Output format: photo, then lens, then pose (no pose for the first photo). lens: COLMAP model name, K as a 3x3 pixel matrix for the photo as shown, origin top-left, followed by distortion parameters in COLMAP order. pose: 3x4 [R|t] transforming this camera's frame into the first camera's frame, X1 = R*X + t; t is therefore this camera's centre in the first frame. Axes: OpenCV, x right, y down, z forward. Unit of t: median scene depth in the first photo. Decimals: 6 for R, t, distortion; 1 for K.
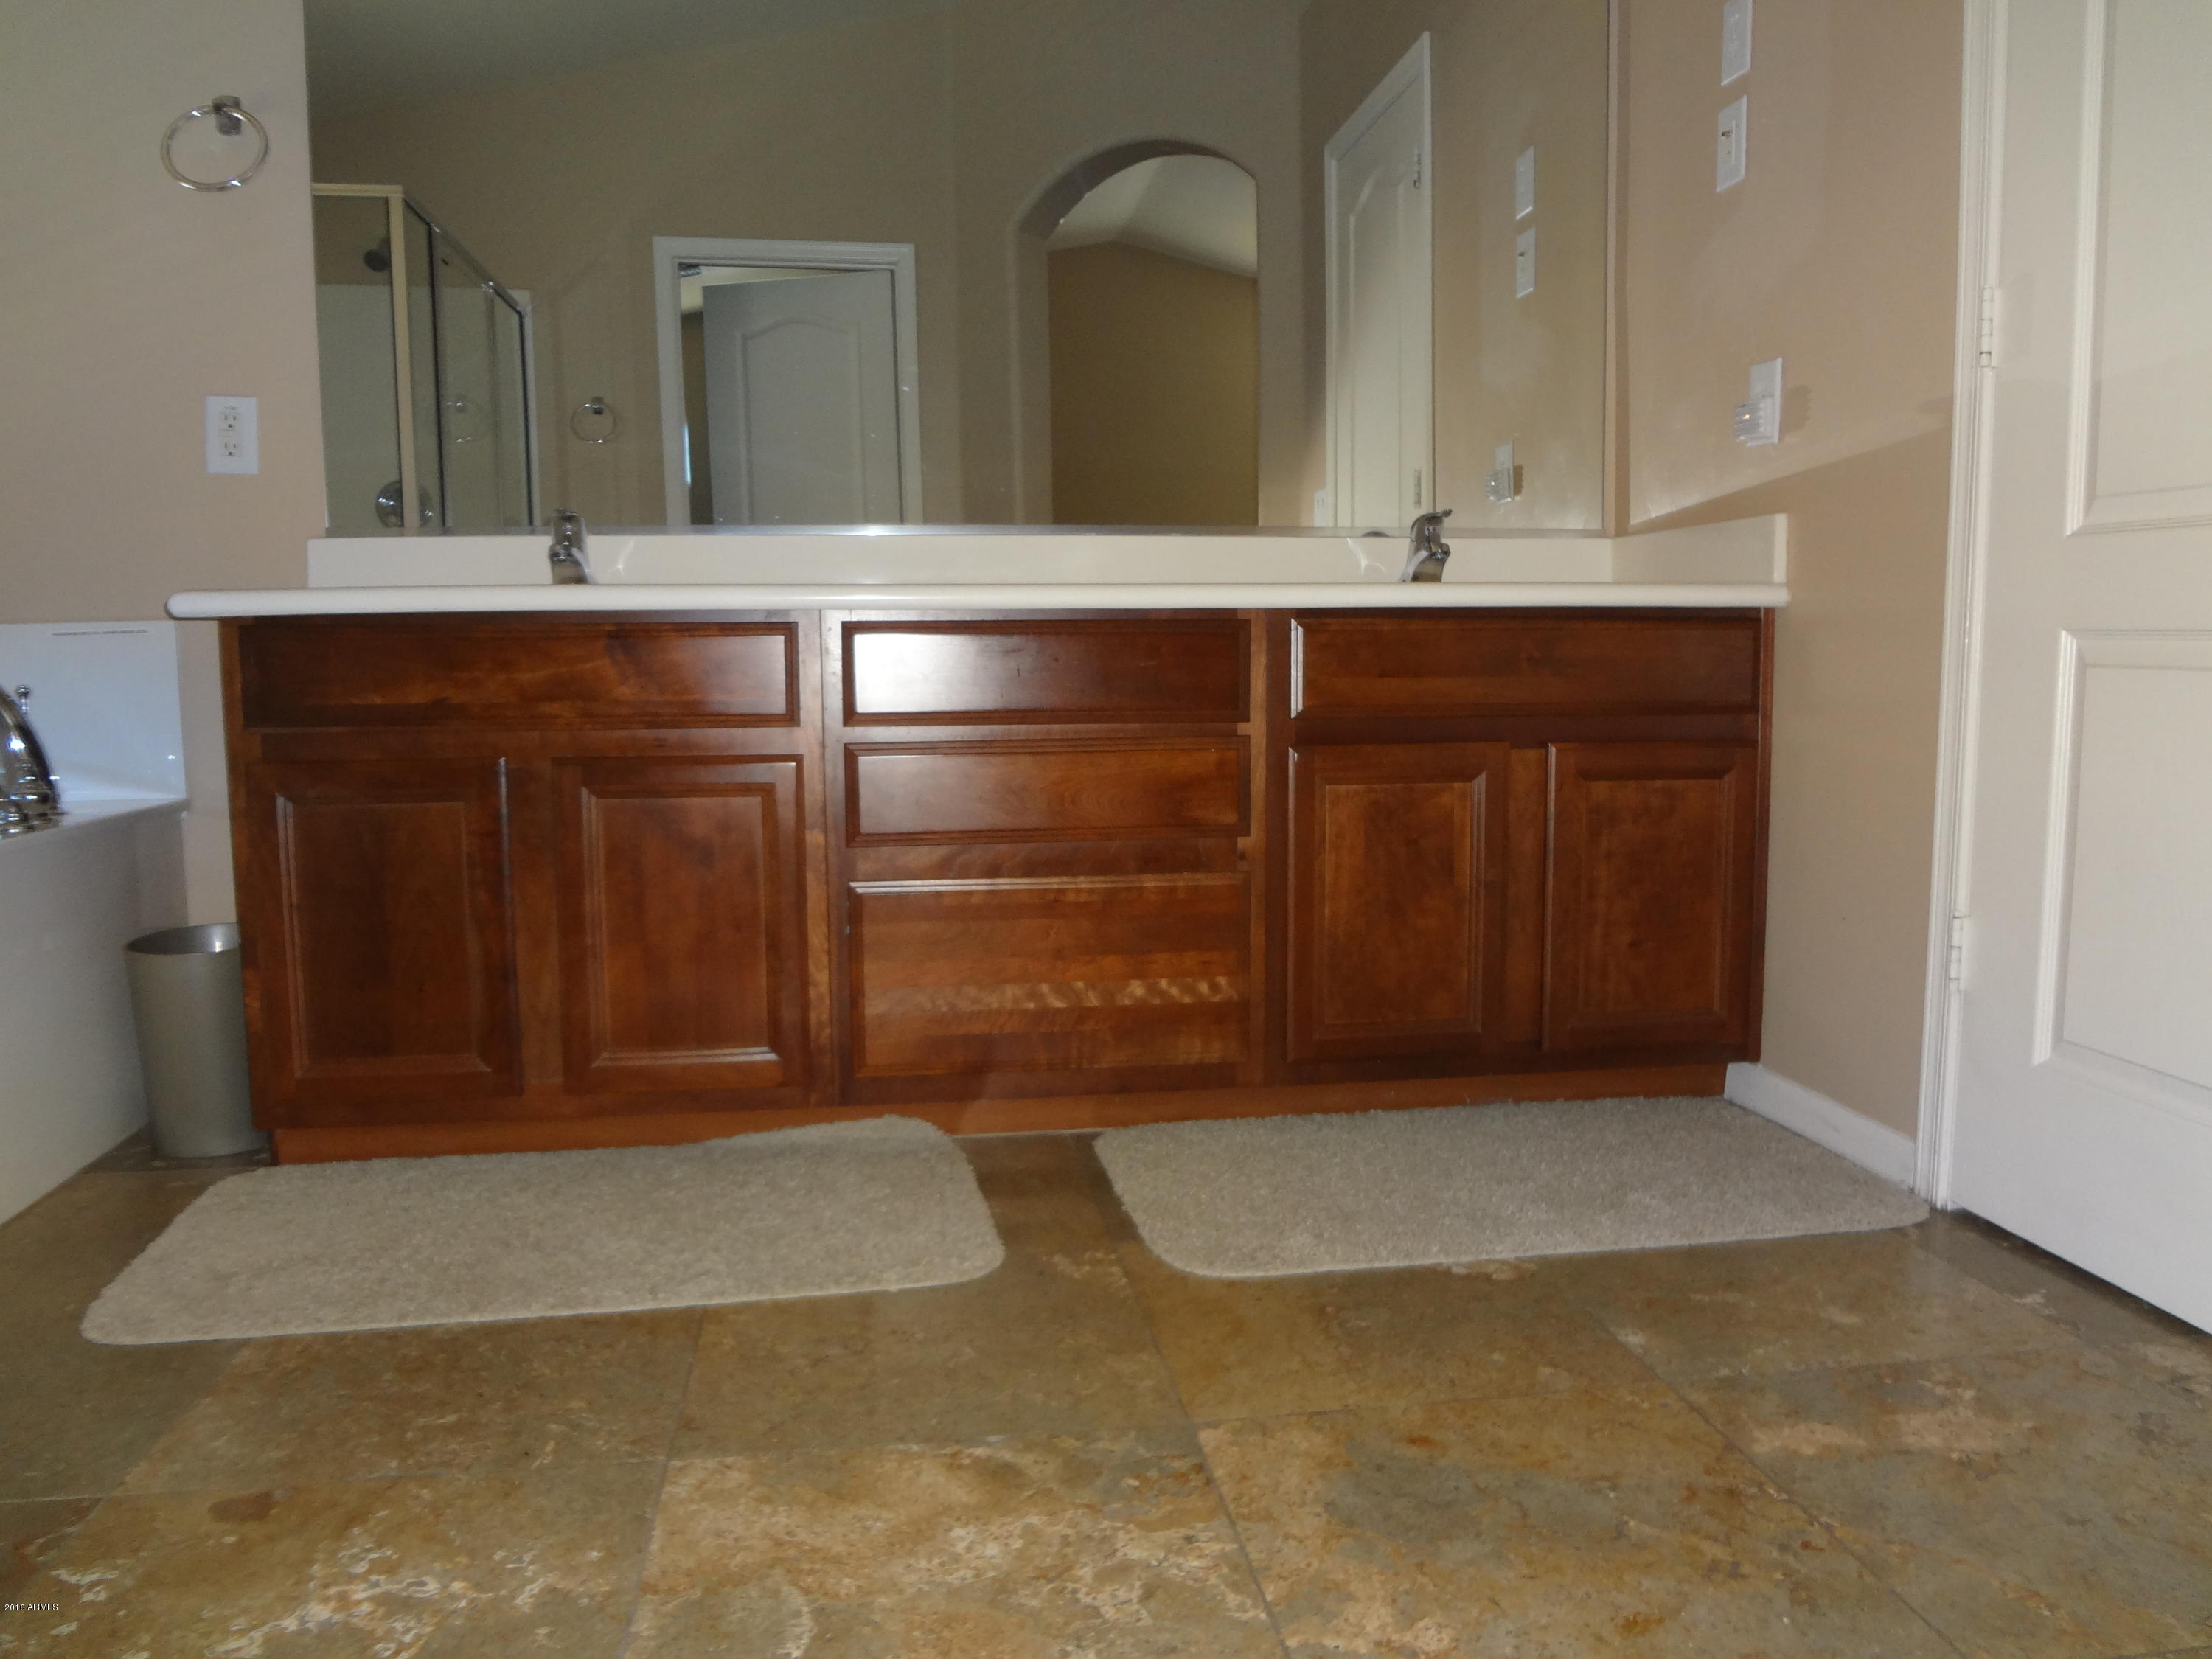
lens RADIAL K [[1647.9, 0, 1105.6], [0, 1647.9, 835.2], [0, 0, 1]] dist [-0.052600, -0.007493]
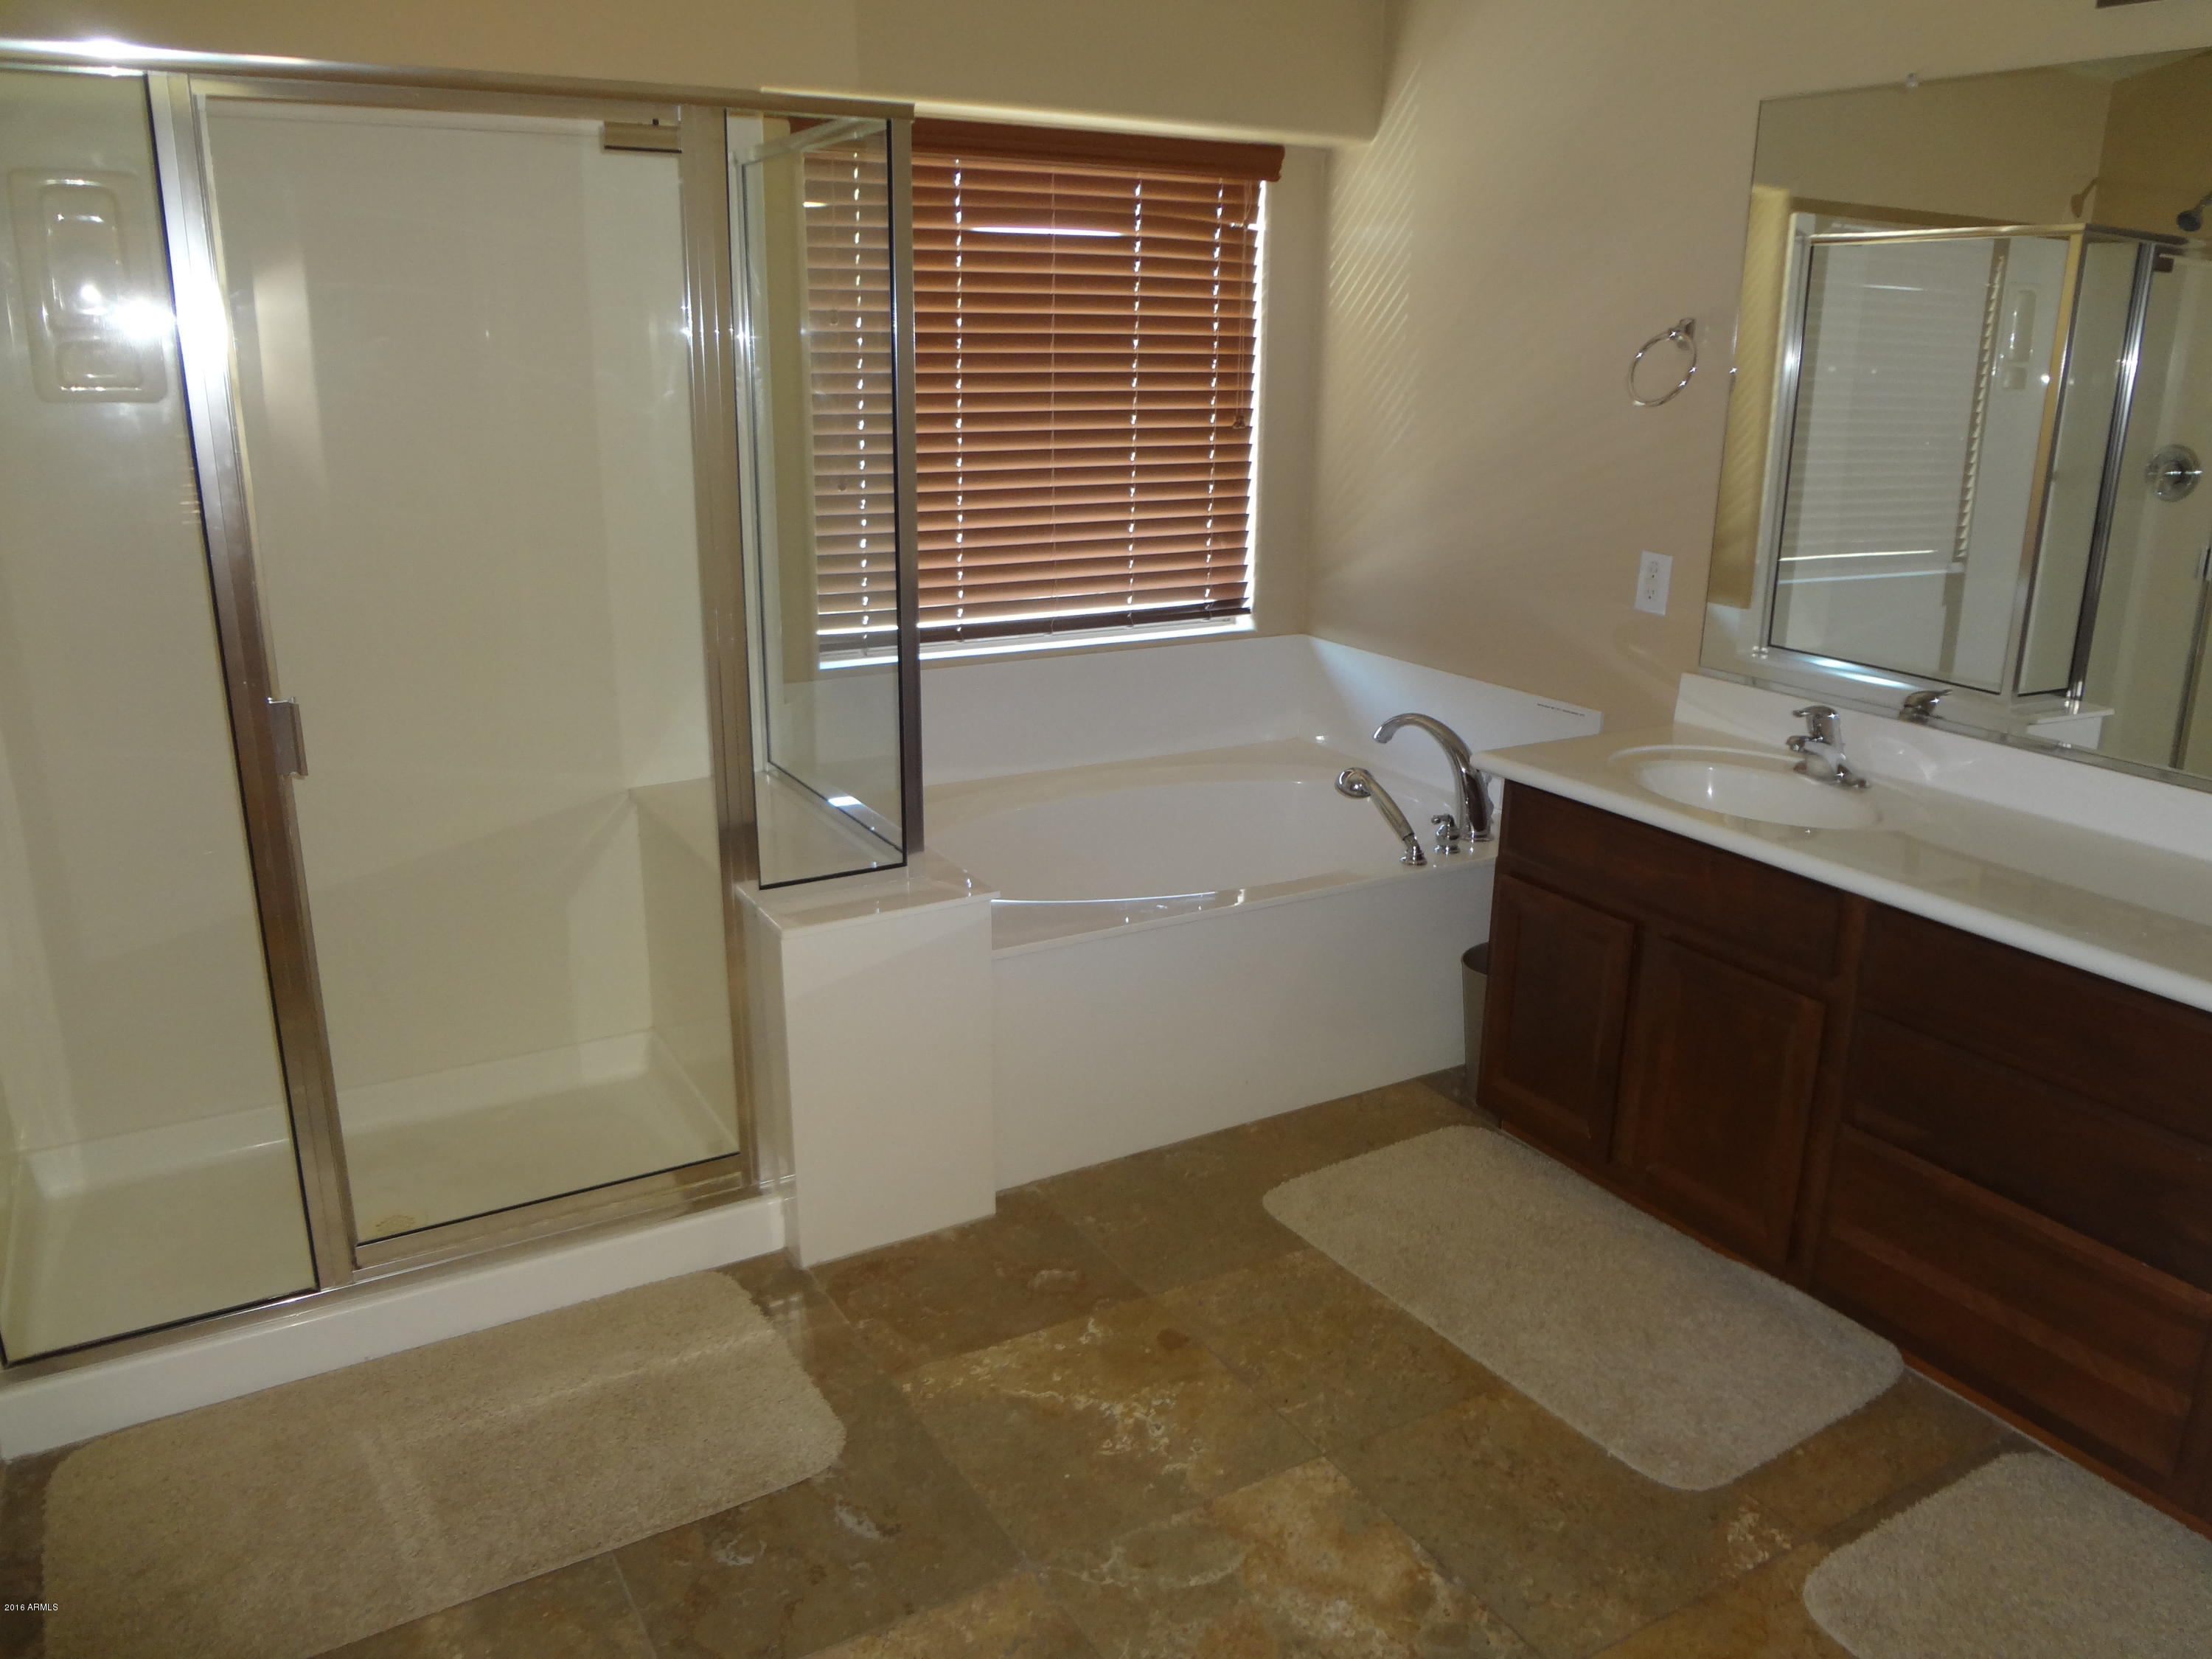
lens RADIAL K [[1647.9, 0, 1105.6], [0, 1647.9, 823.9], [0, 0, 1]] dist [-0.052600, -0.007493]
pose [[0.365006, 0.272979, -0.890086, 0.932616], [-0.122984, 0.961808, 0.244542, -0.592071], [0.922846, 0.020207, 0.384638, 0.172518]]
